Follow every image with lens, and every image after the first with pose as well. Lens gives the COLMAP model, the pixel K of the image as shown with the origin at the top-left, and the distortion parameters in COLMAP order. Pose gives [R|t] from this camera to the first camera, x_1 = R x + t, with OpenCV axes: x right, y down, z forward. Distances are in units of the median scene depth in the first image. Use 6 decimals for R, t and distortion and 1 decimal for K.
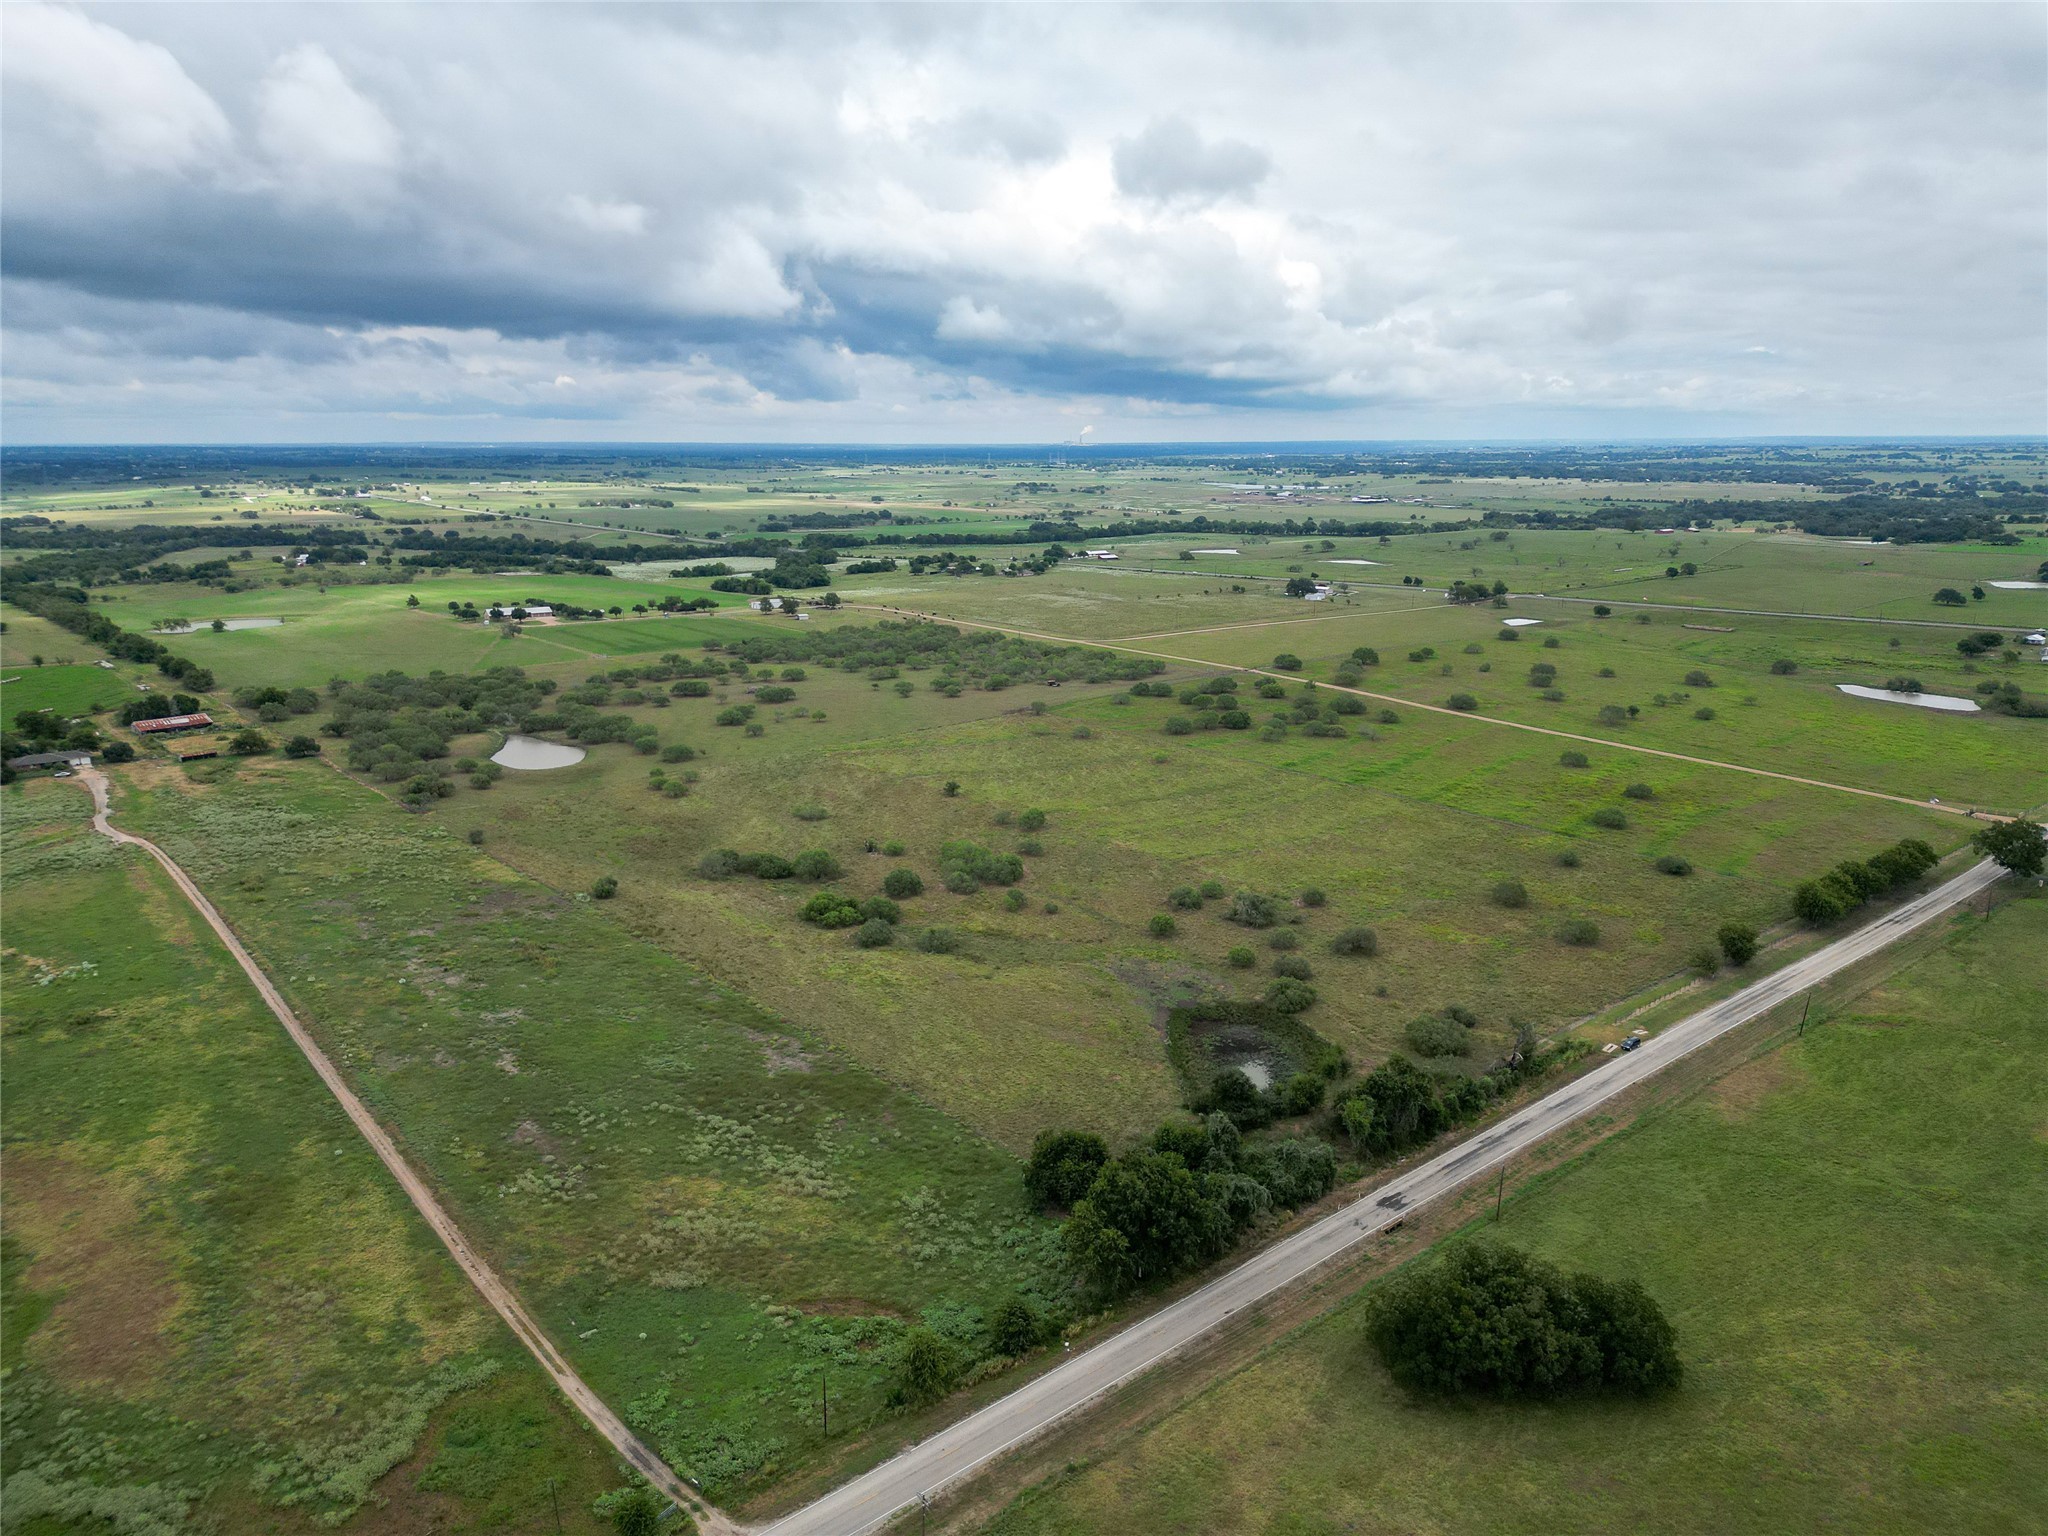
lens RADIAL K [[1425.9, 0, 1026.2], [0, 1425.9, 763.1], [0, 0, 1]] dist [0.064137, -0.053900]
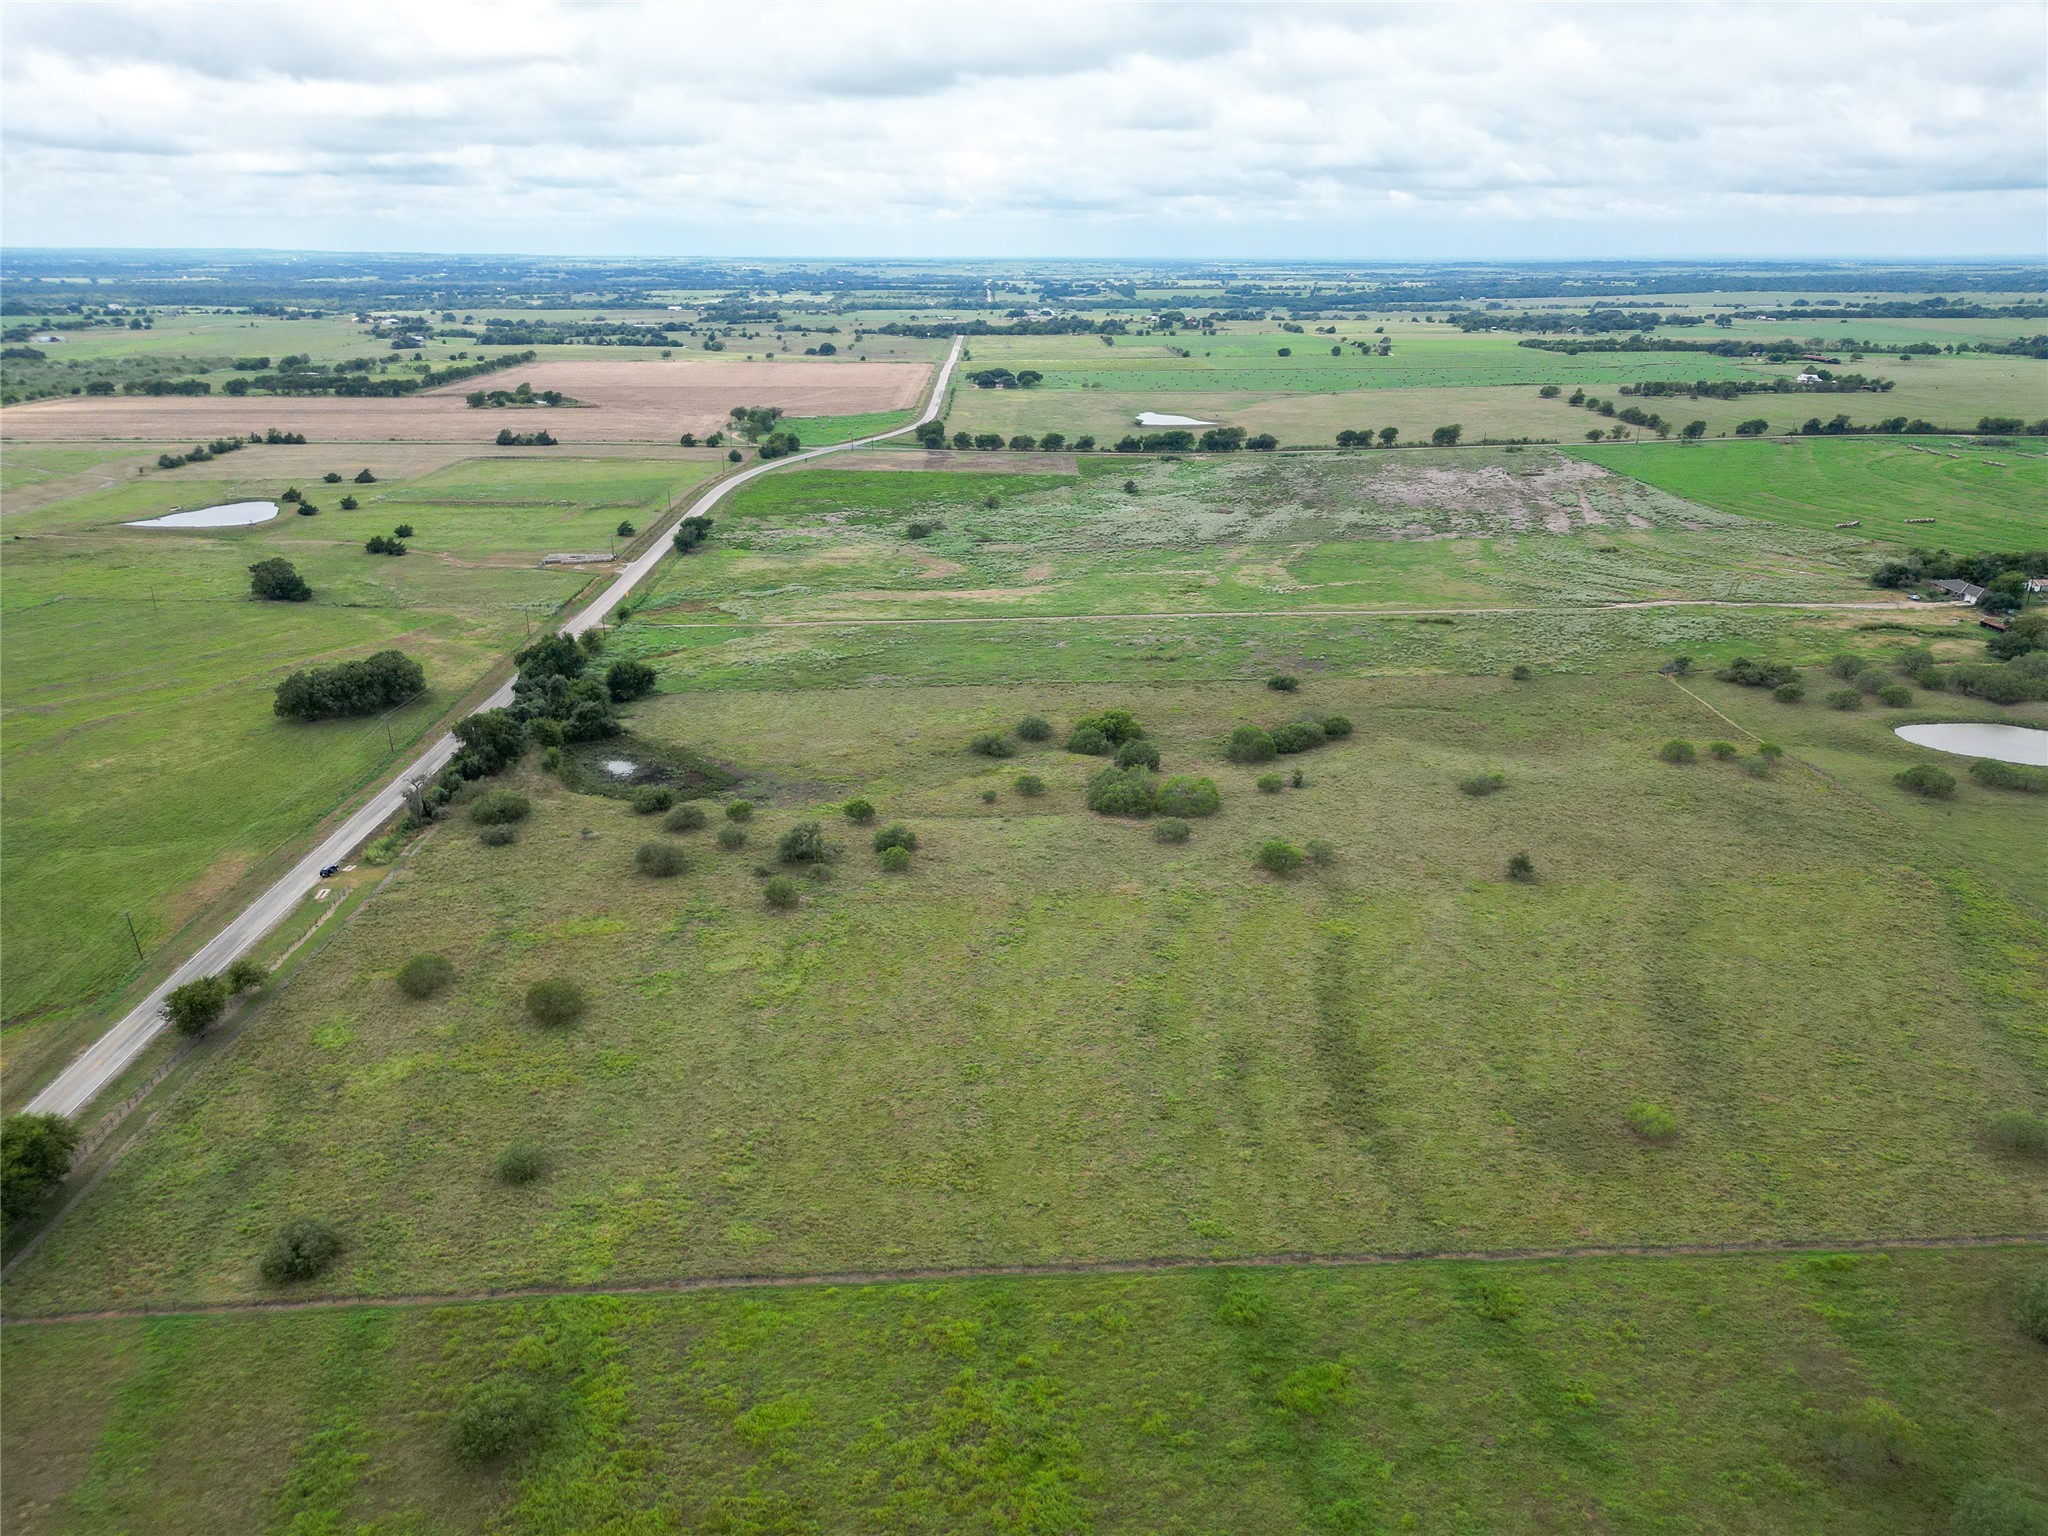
lens RADIAL K [[1425.9, 0, 1021.7], [0, 1425.9, 796.2], [0, 0, 1]] dist [0.064137, -0.053900]
pose [[-0.641501, 0.273757, -0.716613, 0.698606], [-0.171956, 0.859070, 0.482110, -0.360463], [0.747601, 0.432500, -0.504020, 1.579745]]
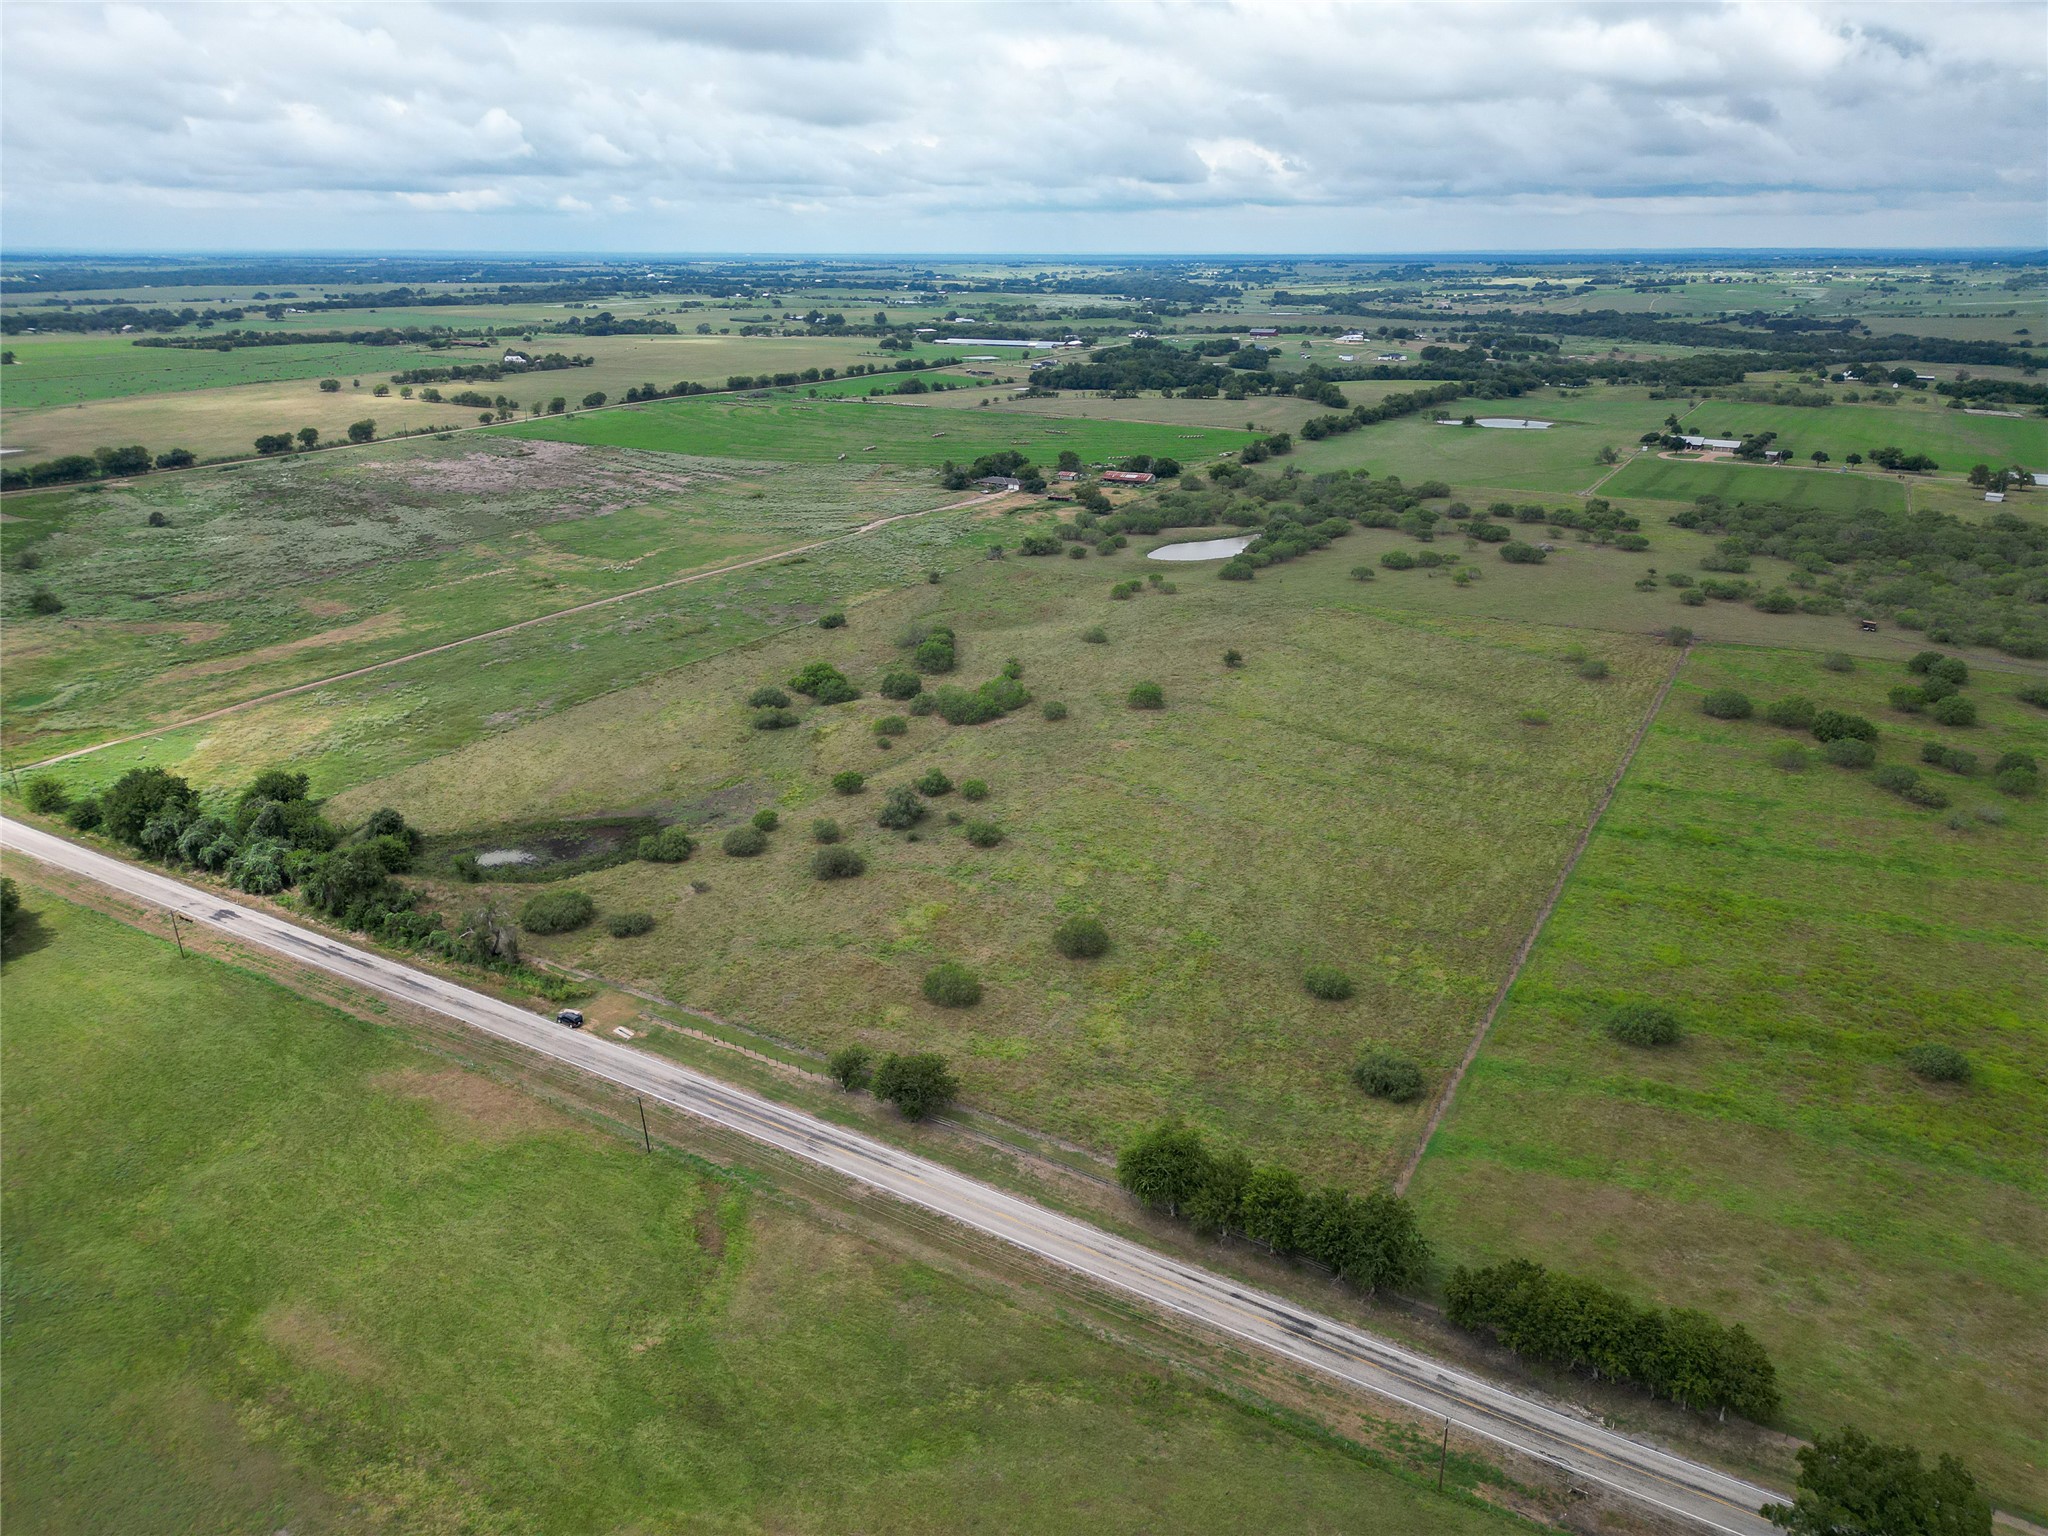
lens RADIAL K [[1425.9, 0, 1029.2], [0, 1425.9, 785.1], [0, 0, 1]] dist [0.064137, -0.053900]
pose [[0.312337, 0.336647, -0.888321, 1.002797], [-0.211092, 0.936320, 0.280616, -0.180094], [0.926221, 0.099870, 0.363510, 0.794608]]
